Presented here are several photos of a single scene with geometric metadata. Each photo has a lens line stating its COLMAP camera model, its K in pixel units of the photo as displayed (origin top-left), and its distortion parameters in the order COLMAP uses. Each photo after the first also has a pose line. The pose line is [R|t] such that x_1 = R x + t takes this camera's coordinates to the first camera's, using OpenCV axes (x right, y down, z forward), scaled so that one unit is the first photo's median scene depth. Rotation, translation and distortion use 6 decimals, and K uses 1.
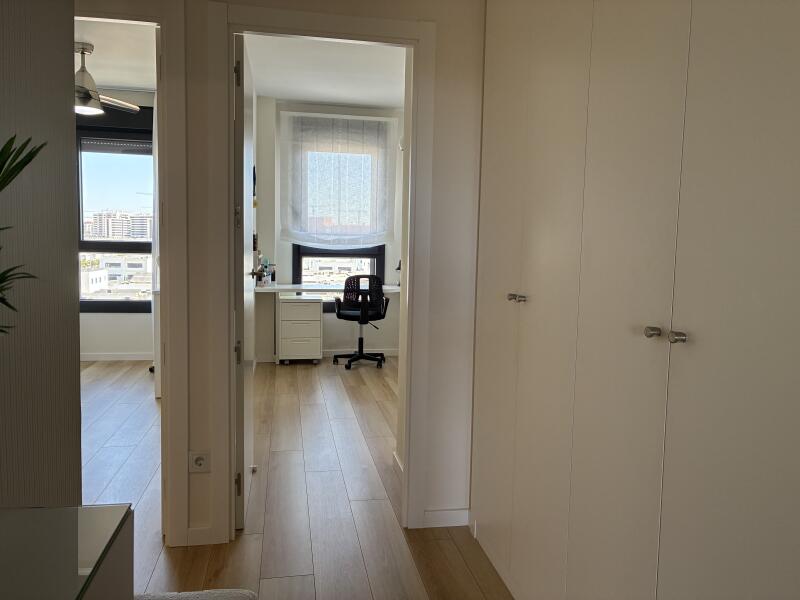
lens RADIAL K [[623.2, 0, 419.3], [0, 623.2, 301.1], [0, 0, 1]] dist [0.045587, -0.097543]
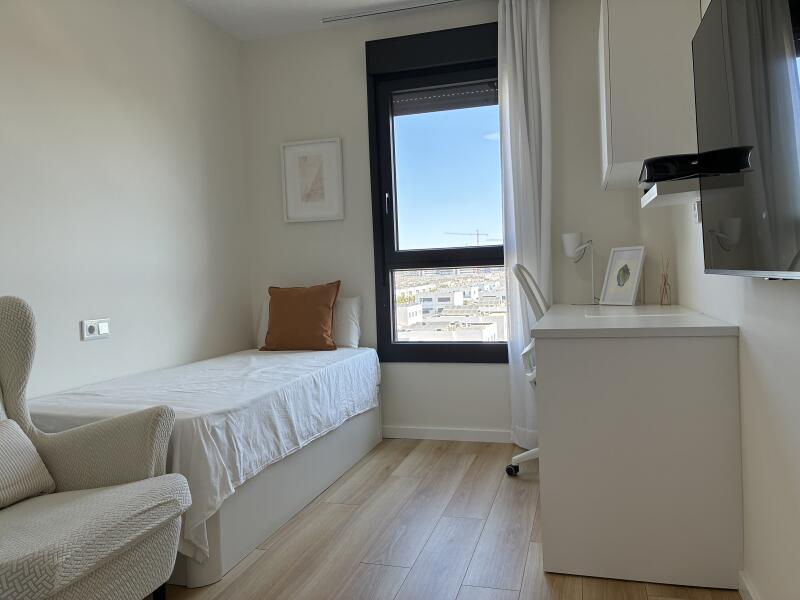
lens RADIAL K [[605.8, 0, 399.9], [0, 605.8, 295.7], [0, 0, 1]] dist [0.039924, -0.053120]
pose [[0.878596, -0.044265, -0.475509, -0.229607], [0.017694, 0.998029, -0.060213, -0.014919], [0.477237, 0.044490, 0.877648, 0.433691]]
